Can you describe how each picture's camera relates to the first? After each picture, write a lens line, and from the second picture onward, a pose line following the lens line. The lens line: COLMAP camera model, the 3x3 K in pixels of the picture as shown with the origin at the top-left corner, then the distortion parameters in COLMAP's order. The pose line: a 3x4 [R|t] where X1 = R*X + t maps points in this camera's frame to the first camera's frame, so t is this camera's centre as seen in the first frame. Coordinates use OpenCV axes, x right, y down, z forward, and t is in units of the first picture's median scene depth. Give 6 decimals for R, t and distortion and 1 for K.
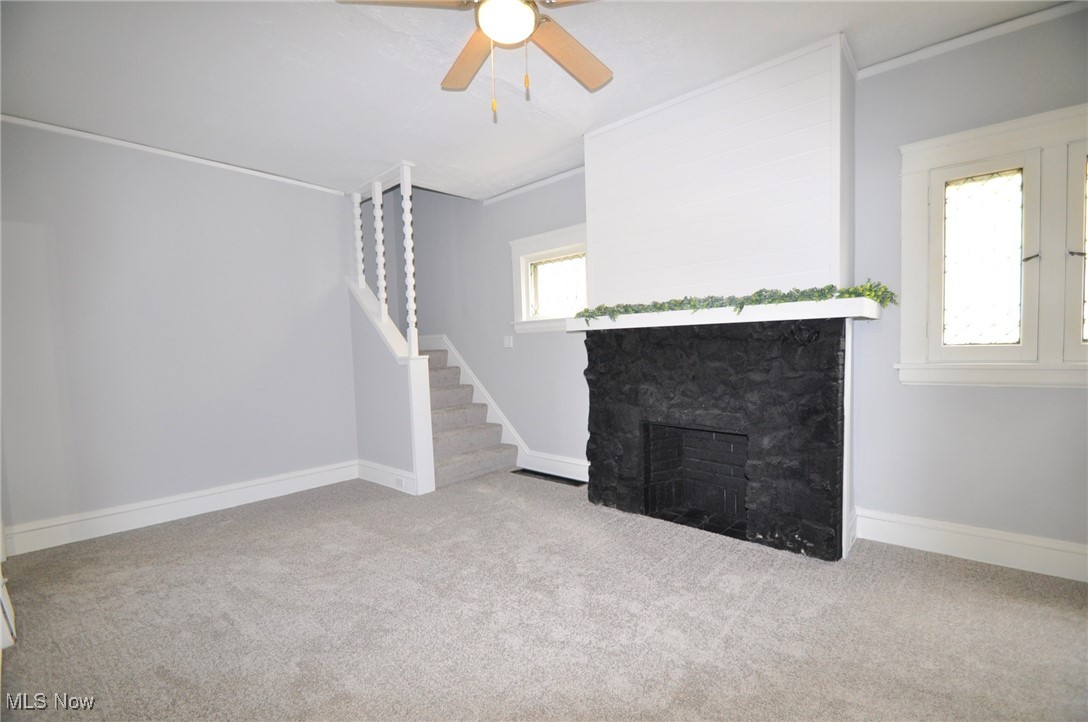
lens RADIAL K [[480.0, 0, 536.3], [0, 480.0, 373.1], [0, 0, 1]] dist [0.001692, -0.013995]
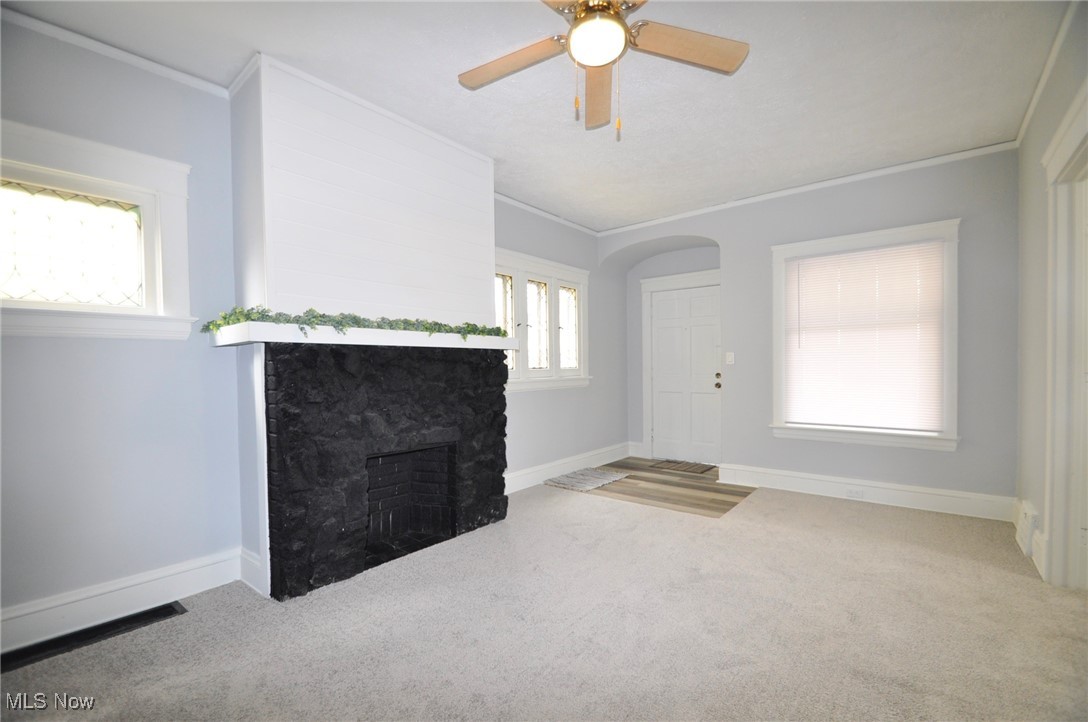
lens RADIAL K [[474.4, 0, 540.9], [0, 474.4, 365.0], [0, 0, 1]] dist [0.003281, -0.013818]
pose [[-0.063681, 0.024932, 0.997659, -0.654792], [0.060904, 0.997922, -0.021051, -0.023861], [-0.996110, 0.059421, -0.065067, 0.766455]]
